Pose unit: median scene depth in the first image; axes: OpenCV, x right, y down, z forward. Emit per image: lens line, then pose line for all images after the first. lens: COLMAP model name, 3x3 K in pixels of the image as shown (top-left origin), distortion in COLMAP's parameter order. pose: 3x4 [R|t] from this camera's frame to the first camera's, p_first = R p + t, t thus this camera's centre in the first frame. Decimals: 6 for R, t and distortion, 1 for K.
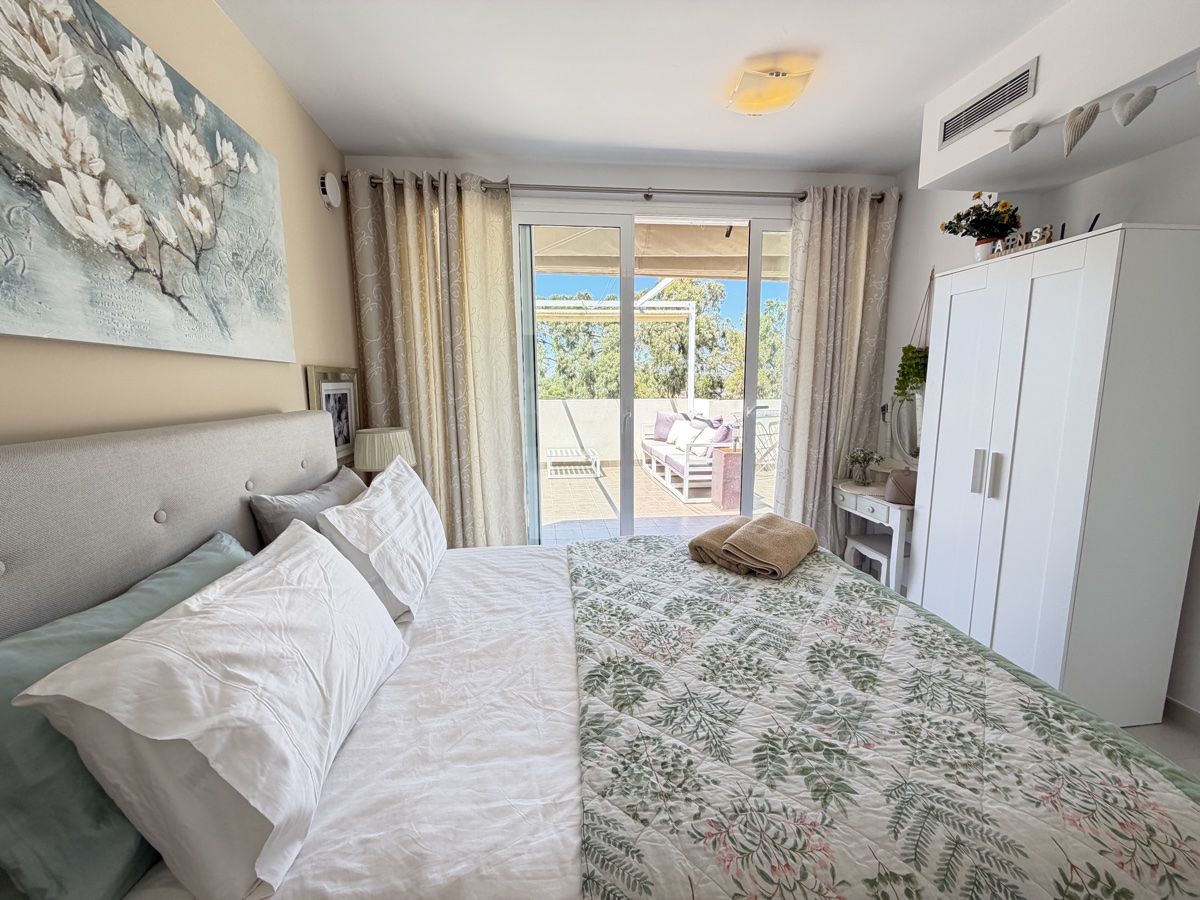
lens RADIAL K [[478.4, 0, 598.0], [0, 478.4, 451.1], [0, 0, 1]] dist [0.001038, -0.000208]
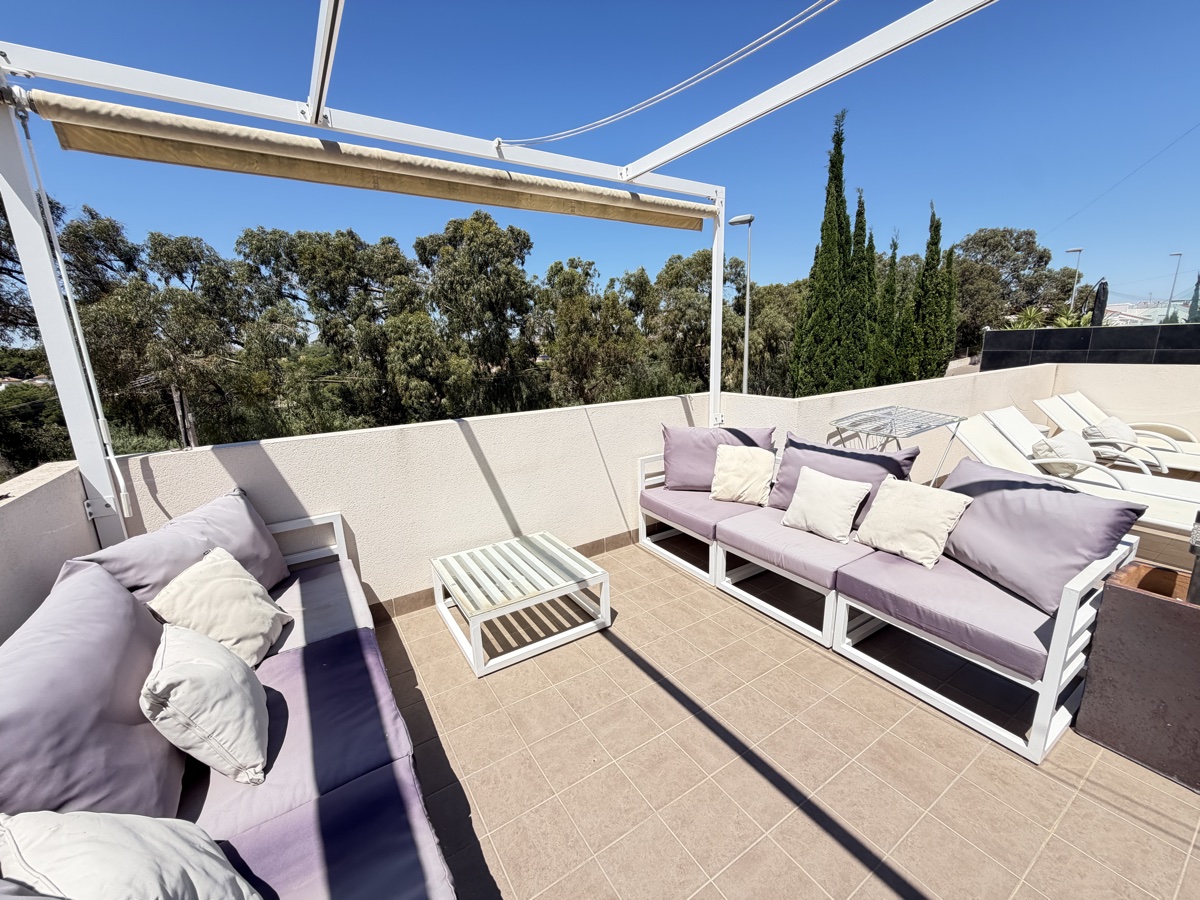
lens RADIAL K [[482.0, 0, 600.0], [0, 482.0, 450.0], [0, 0, 1]] dist [0.000333, 0.000050]
pose [[0.897017, -0.113863, 0.427077, -0.789269], [0.085478, 0.992697, 0.085129, -0.608205], [-0.433651, -0.039856, 0.900199, 3.479626]]
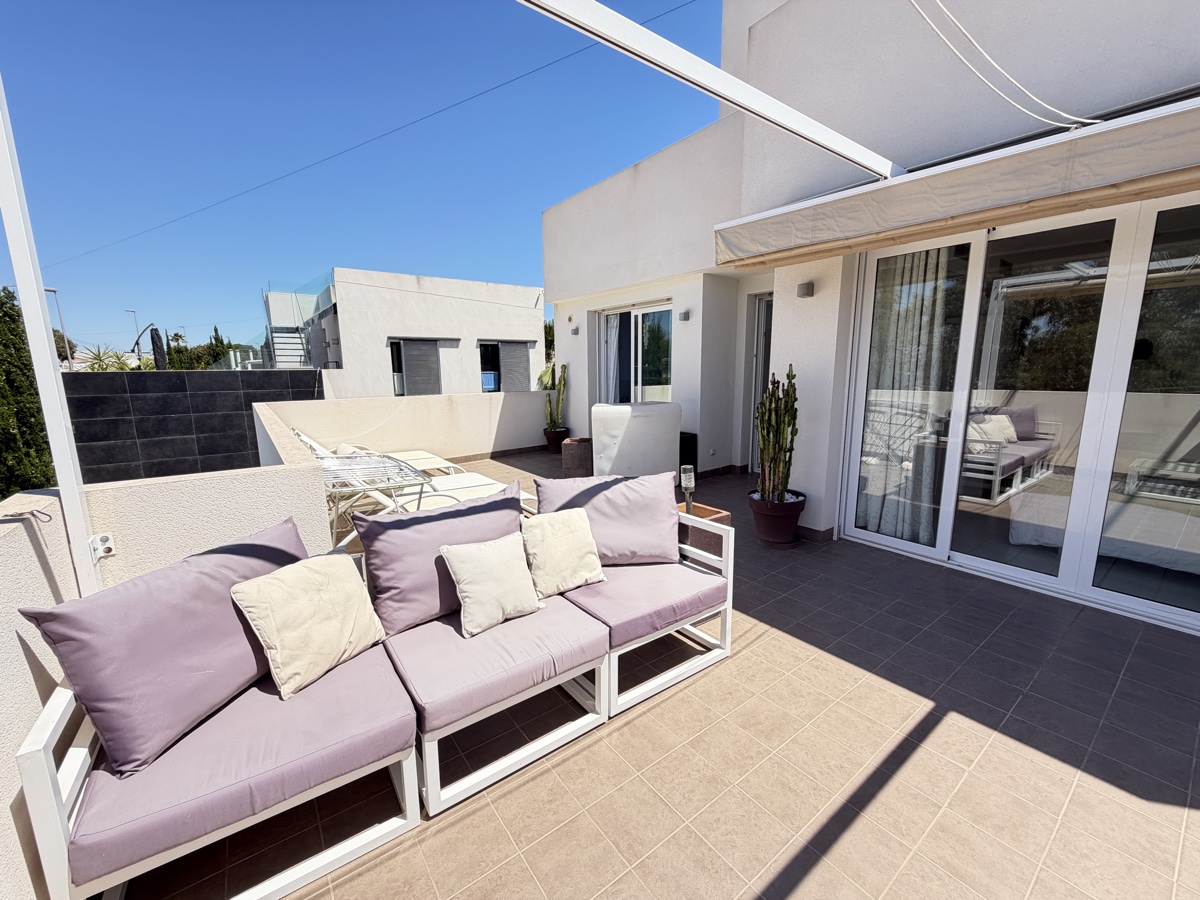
lens RADIAL K [[478.4, 0, 598.0], [0, 478.4, 451.1], [0, 0, 1]] dist [0.001038, -0.000208]
pose [[-0.499656, -0.134044, 0.855790, -0.519377], [0.139745, 0.962539, 0.232355, -0.833487], [-0.854877, 0.235690, -0.462207, 5.219626]]
